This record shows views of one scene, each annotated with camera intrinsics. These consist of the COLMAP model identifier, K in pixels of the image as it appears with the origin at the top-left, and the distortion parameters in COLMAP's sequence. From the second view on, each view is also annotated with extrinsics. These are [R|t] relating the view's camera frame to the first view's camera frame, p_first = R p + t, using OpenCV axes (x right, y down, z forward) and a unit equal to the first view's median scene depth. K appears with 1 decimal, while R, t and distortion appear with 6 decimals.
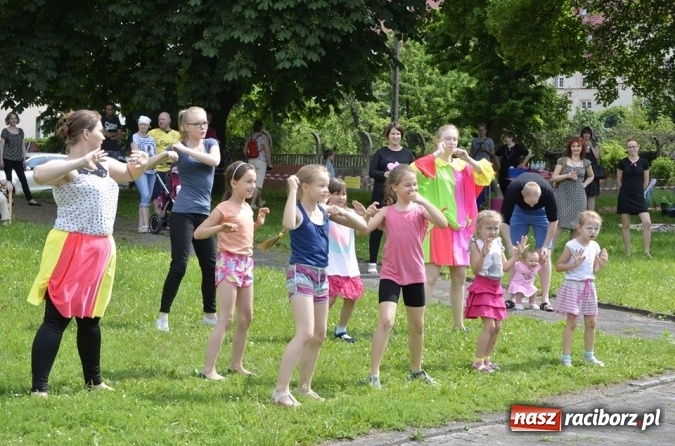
lens RADIAL K [[2826.7, 0, 350.5], [0, 2826.7, 223.5], [0, 0, 1]] dist [0.662728, 4.655039]
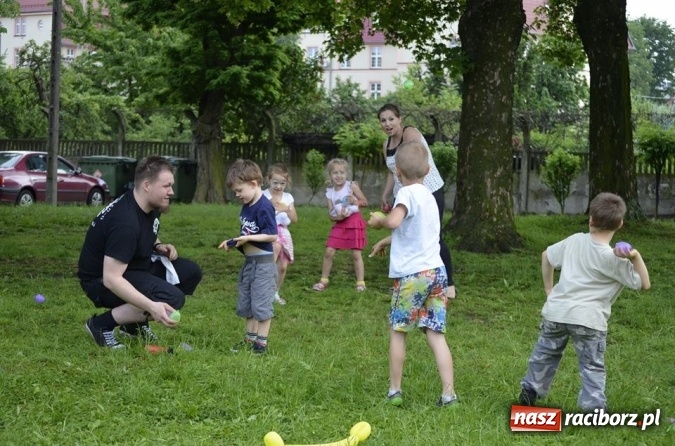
lens RADIAL K [[2826.7, 0, 350.5], [0, 2826.7, 223.5], [0, 0, 1]] dist [0.662728, 4.655039]
pose [[0.997409, -0.015286, 0.070303, 0.035219], [0.014951, 0.999874, 0.005294, -0.006731], [-0.070375, -0.004229, 0.997512, 0.285059]]
